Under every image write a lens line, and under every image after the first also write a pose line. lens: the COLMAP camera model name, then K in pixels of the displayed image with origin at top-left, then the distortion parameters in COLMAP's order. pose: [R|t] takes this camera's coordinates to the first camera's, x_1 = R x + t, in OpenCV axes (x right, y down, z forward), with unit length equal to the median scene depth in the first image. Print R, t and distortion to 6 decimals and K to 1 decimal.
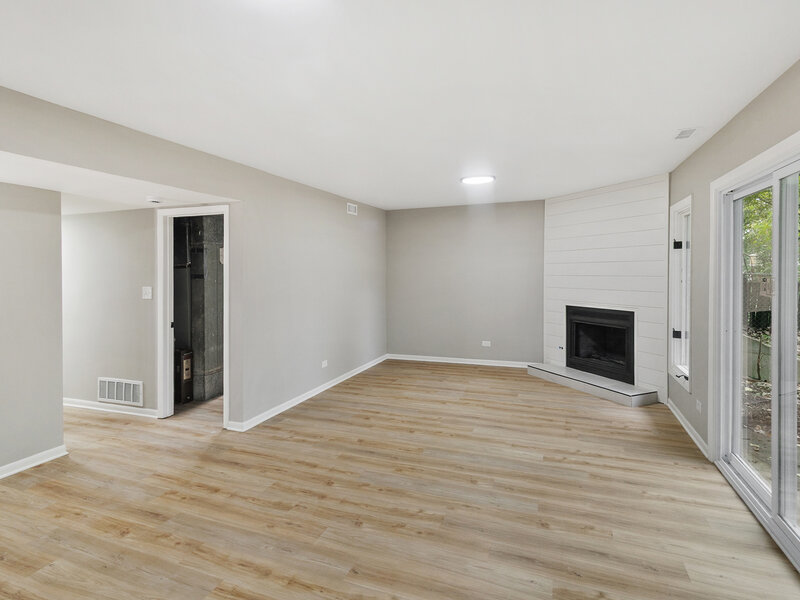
lens RADIAL K [[435.2, 0, 398.8], [0, 435.2, 297.8], [0, 0, 1]] dist [0.027964, -0.005894]
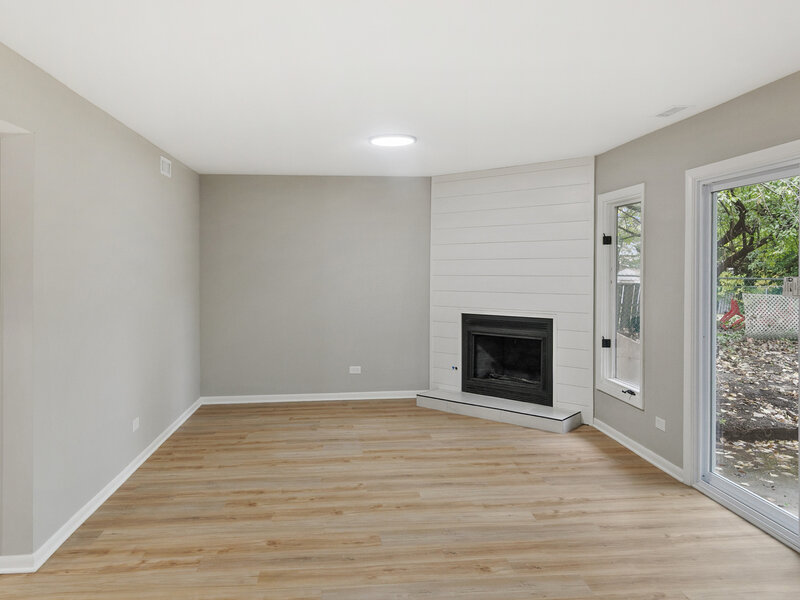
lens RADIAL K [[588.7, 0, 400.9], [0, 588.7, 298.5], [0, 0, 1]] dist [0.036829, -0.024206]
pose [[0.893482, -0.017636, 0.448754, -0.281072], [0.023345, 0.999702, -0.007193, -0.006720], [-0.448493, 0.016903, 0.893627, 0.158205]]
